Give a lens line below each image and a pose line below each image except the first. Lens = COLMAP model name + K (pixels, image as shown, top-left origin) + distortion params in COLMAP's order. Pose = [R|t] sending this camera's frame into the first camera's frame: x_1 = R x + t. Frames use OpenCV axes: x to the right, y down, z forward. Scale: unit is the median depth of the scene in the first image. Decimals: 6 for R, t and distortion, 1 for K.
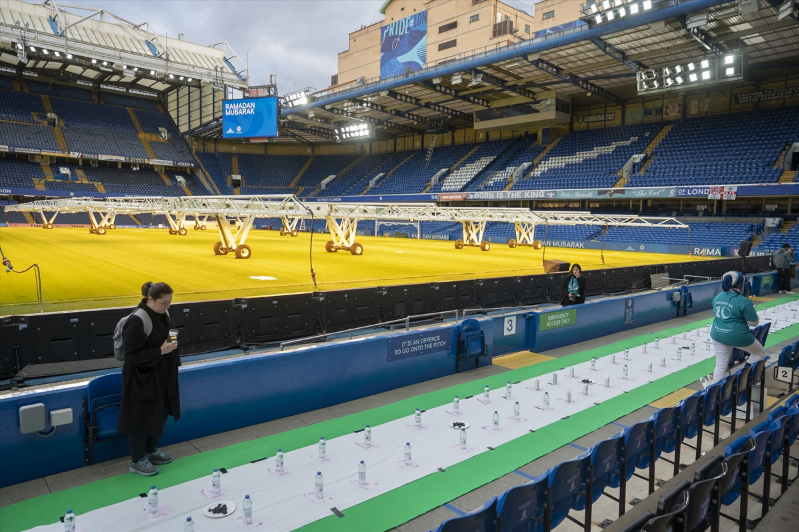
lens RADIAL K [[541.6, 0, 400.5], [0, 541.6, 272.5], [0, 0, 1]] dist [-0.039978, 0.051274]
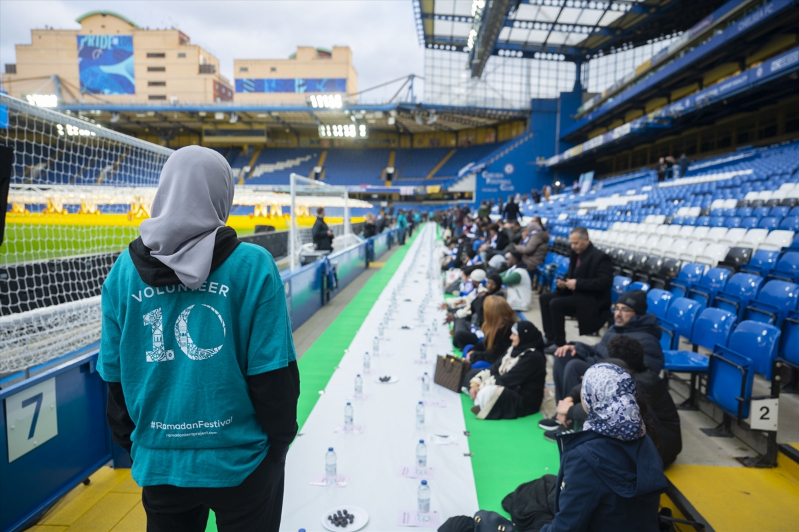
lens RADIAL K [[541.6, 0, 400.5], [0, 541.6, 272.5], [0, 0, 1]] dist [-0.039978, 0.051274]
pose [[0.714021, -0.091781, 0.694082, -0.640455], [0.069295, 0.995767, 0.060388, 0.044558], [-0.696687, 0.004978, 0.717358, -0.500642]]
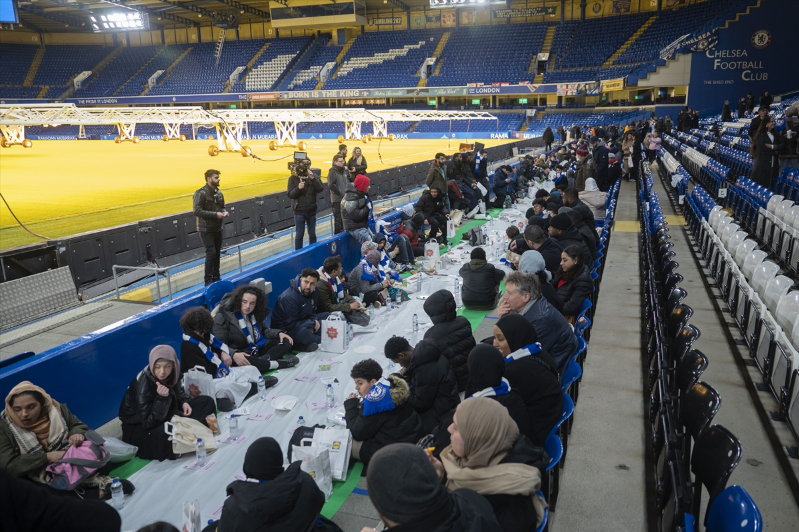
lens RADIAL K [[601.4, 0, 437.9], [0, 601.4, 257.8], [0, 0, 1]] dist [-0.045947, 0.059567]
pose [[0.863186, -0.147591, 0.482832, -0.240028], [0.080106, 0.984241, 0.157650, 0.009039], [-0.498491, -0.097403, 0.861406, -0.188420]]
